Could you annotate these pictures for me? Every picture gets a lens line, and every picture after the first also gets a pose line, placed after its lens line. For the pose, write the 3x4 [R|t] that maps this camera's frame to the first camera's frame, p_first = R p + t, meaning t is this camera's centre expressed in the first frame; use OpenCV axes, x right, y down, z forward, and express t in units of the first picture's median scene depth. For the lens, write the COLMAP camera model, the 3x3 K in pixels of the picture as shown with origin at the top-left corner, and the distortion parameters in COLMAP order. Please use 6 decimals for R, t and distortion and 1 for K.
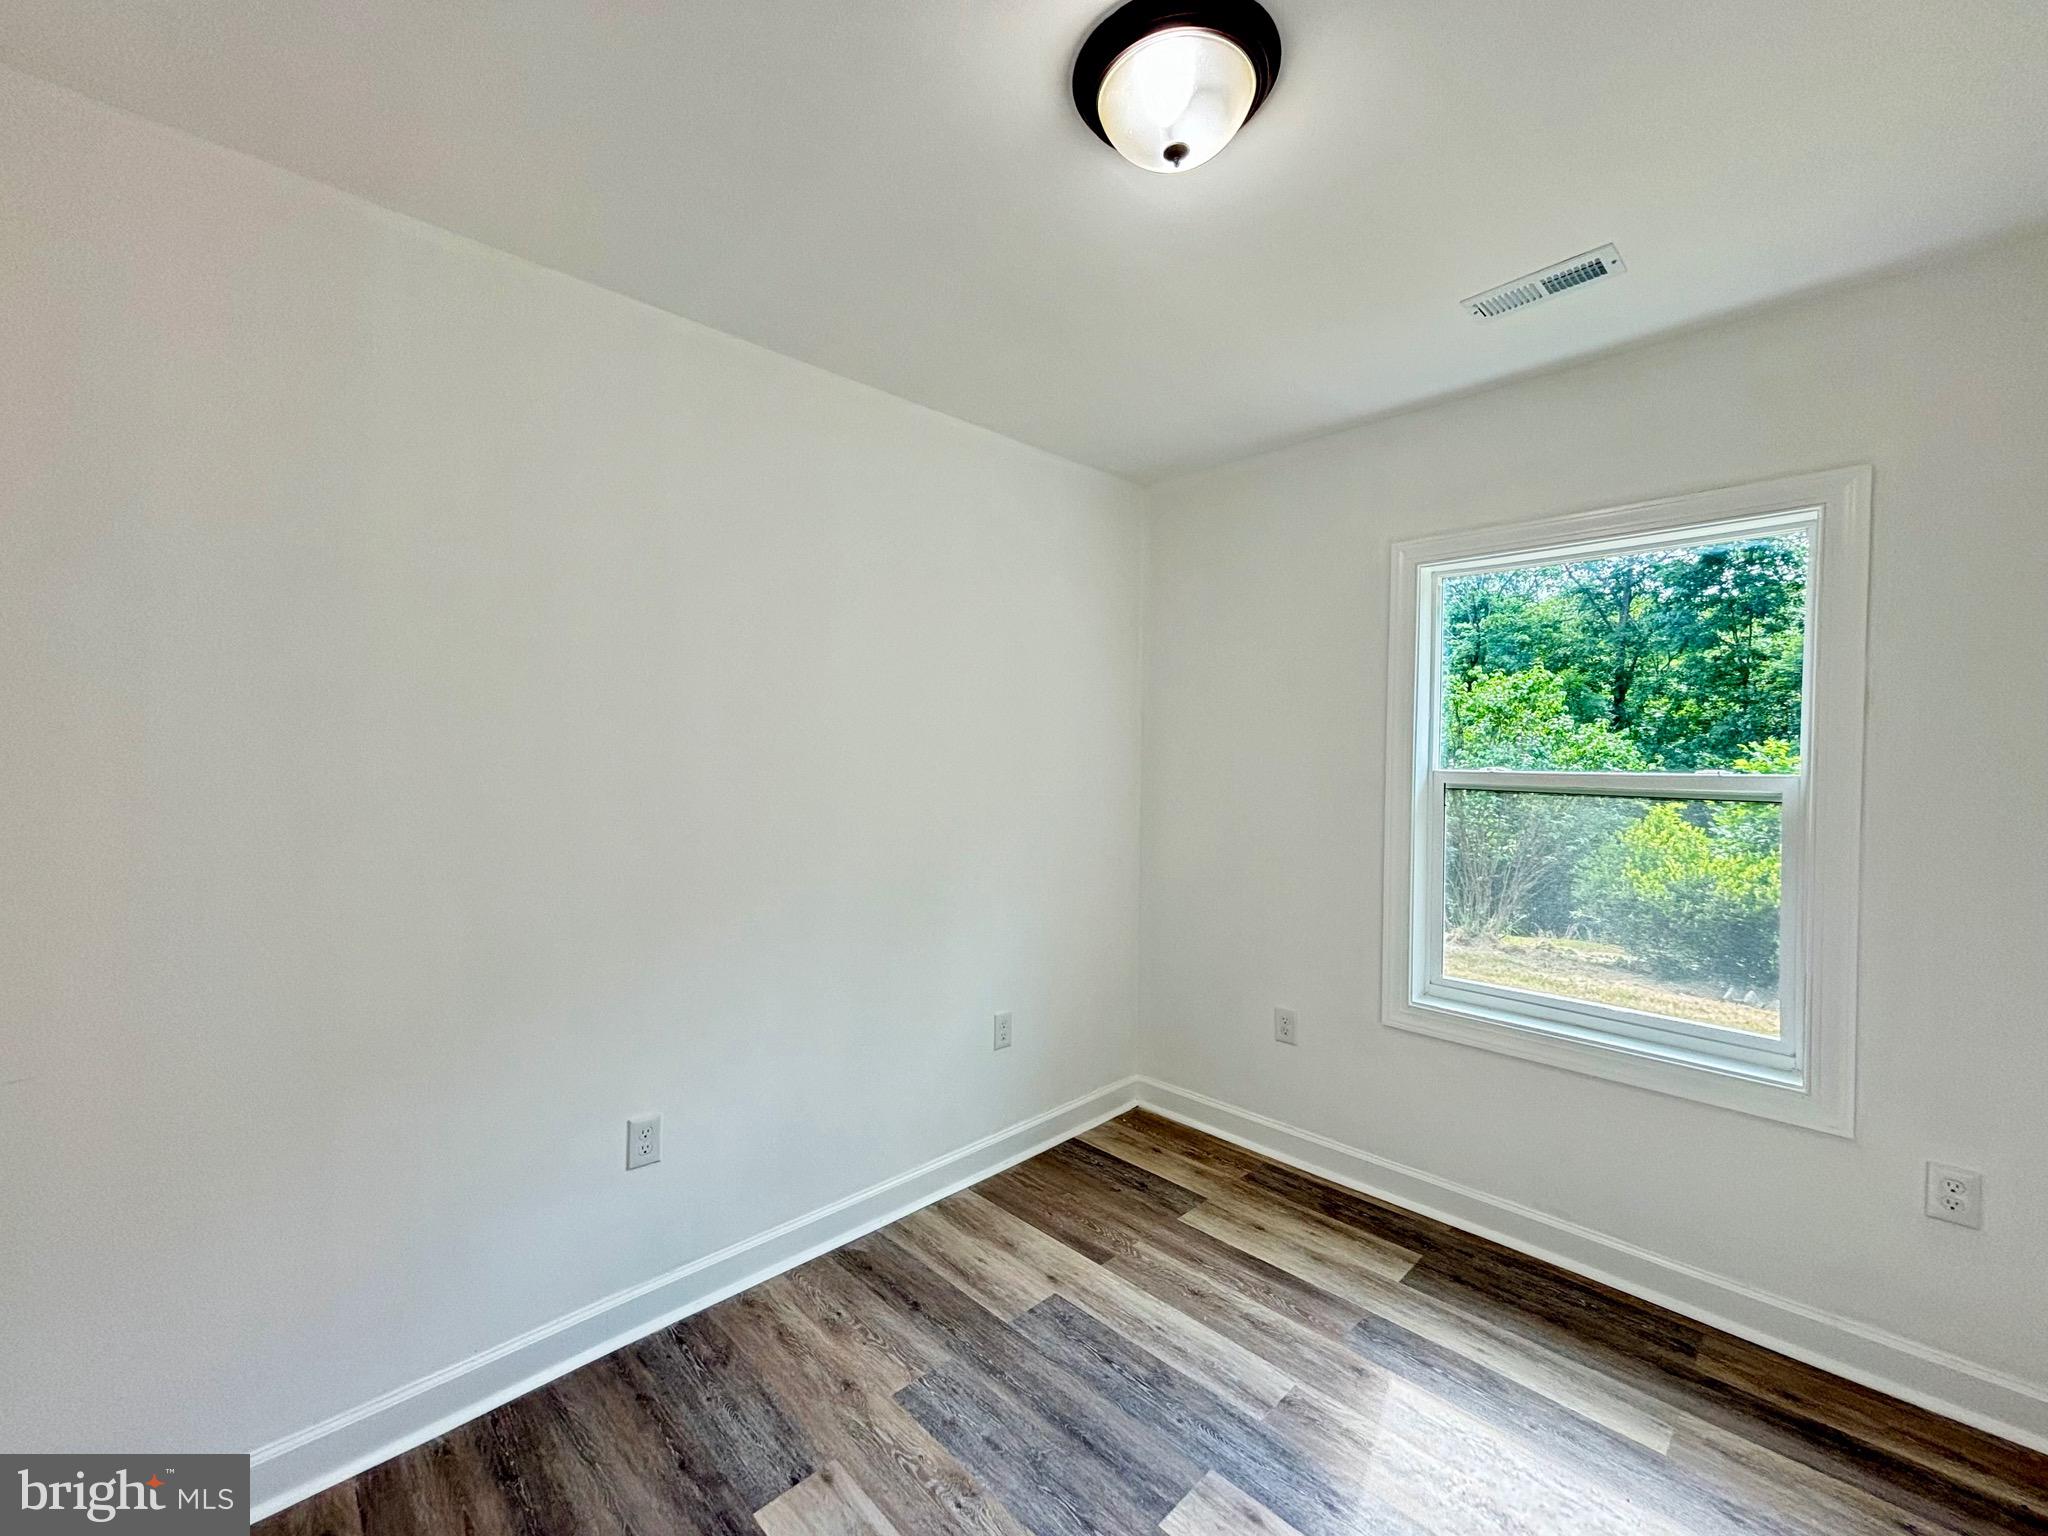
lens RADIAL K [[833.0, 0, 1019.1], [0, 833.0, 767.5], [0, 0, 1]] dist [0.002921, 0.000708]
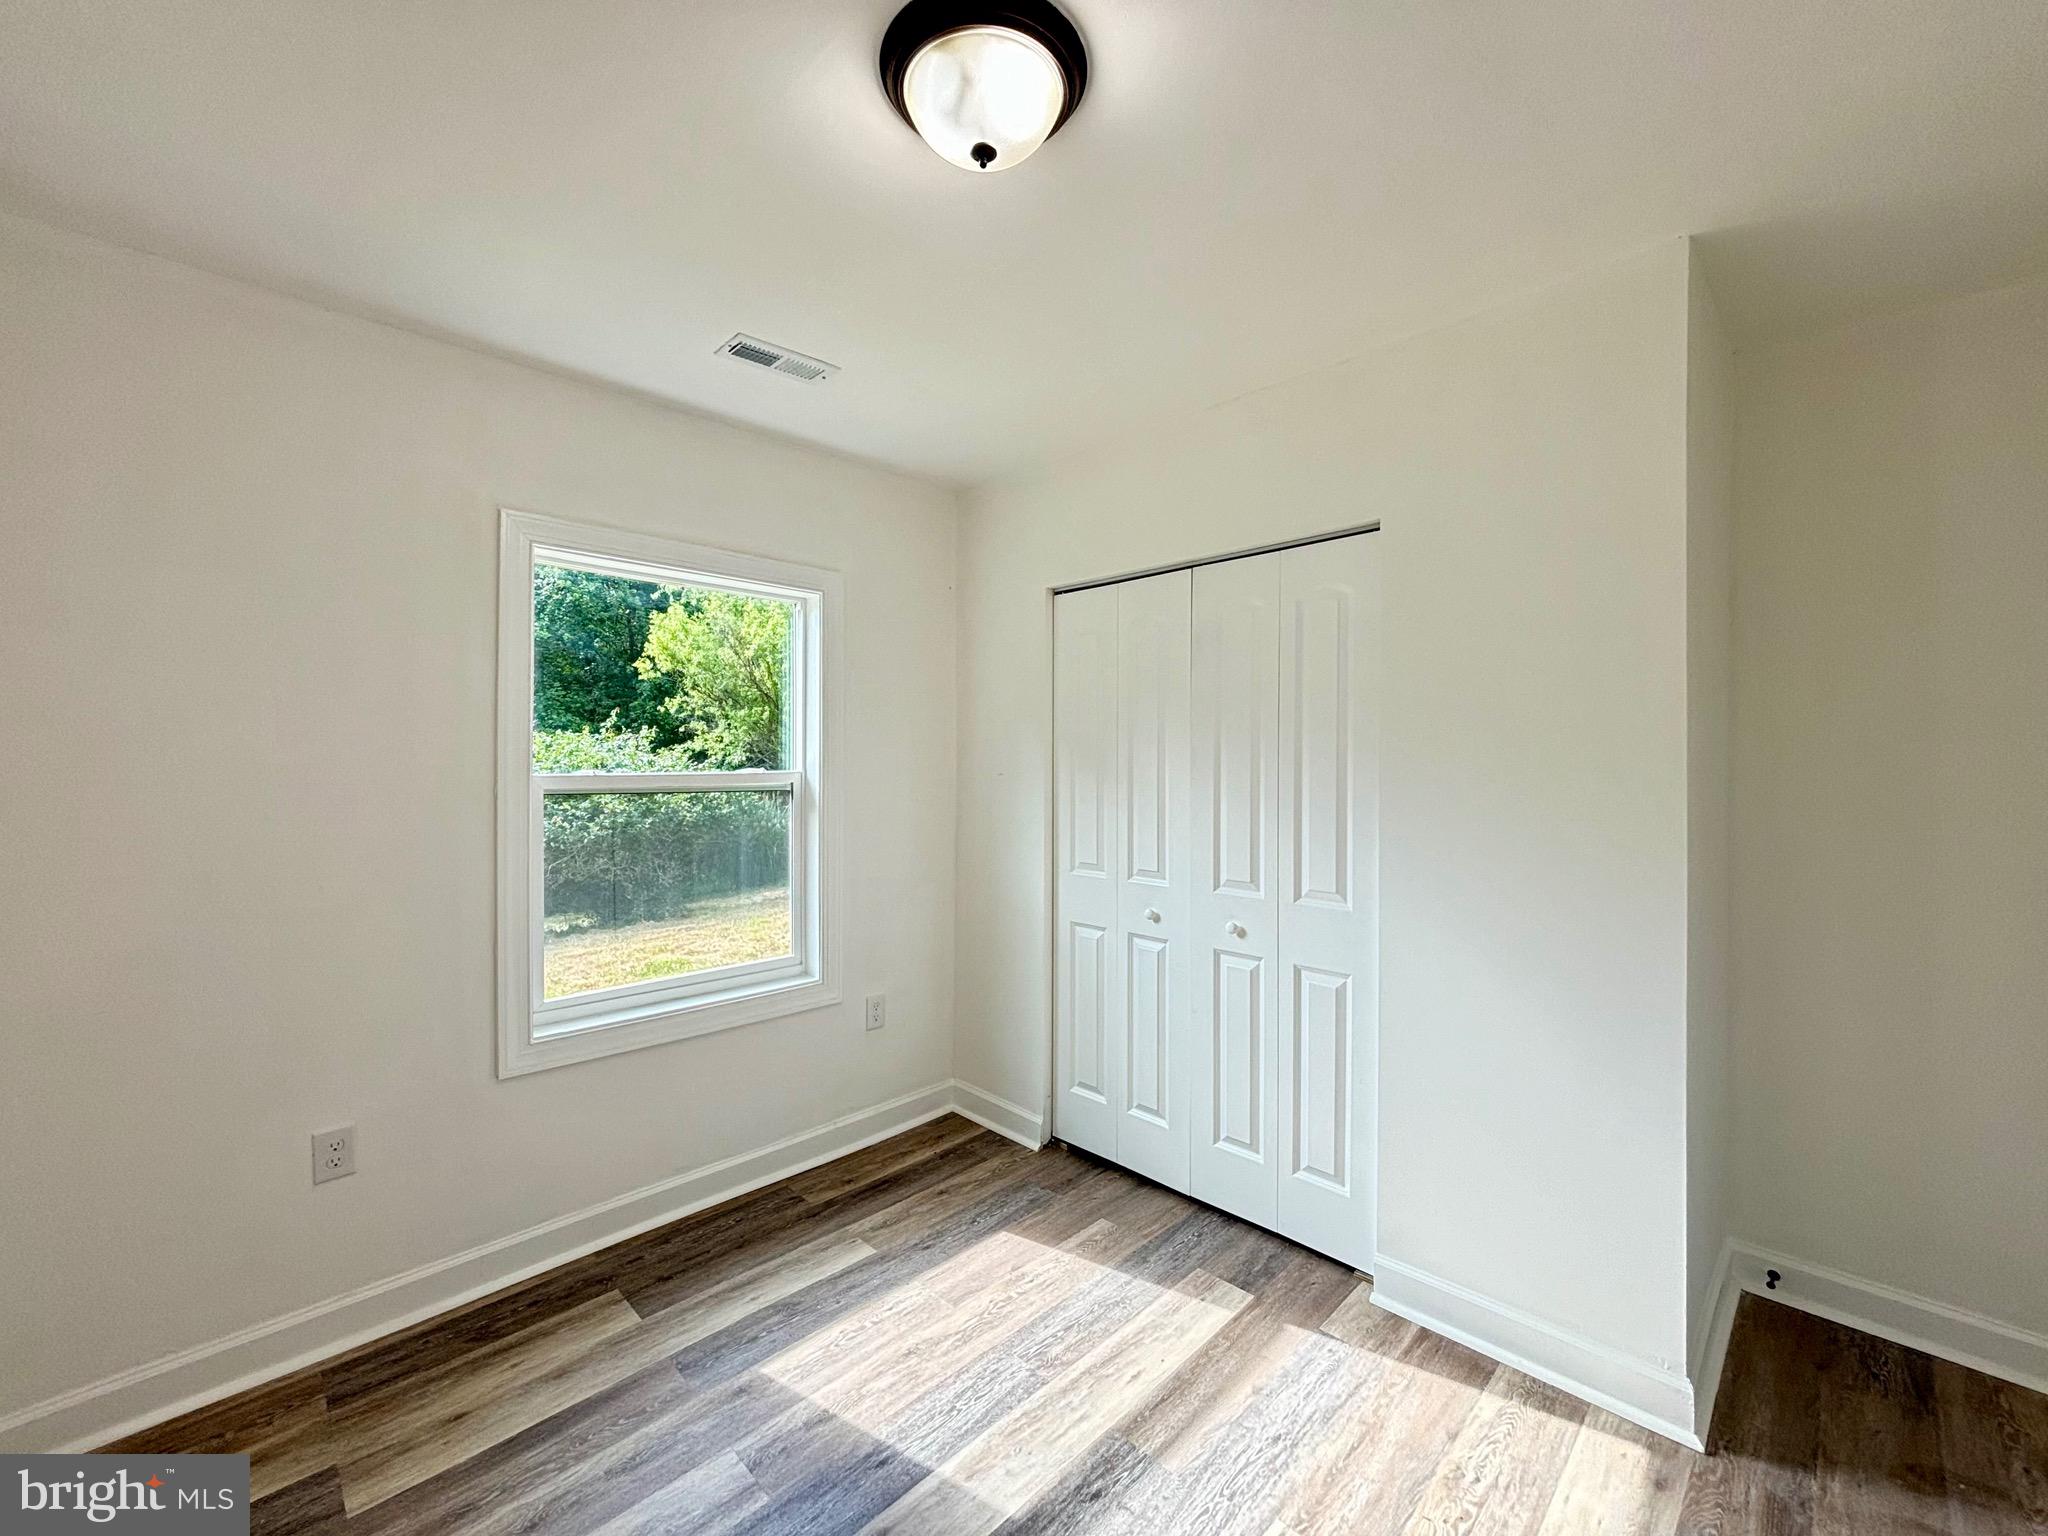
lens RADIAL K [[833.0, 0, 1019.1], [0, 833.0, 767.5], [0, 0, 1]] dist [0.002921, 0.000708]
pose [[-0.021739, -0.011742, 0.999695, -0.527160], [0.006635, 0.999907, 0.011889, -0.014058], [-0.999742, 0.006891, -0.021659, 0.643268]]
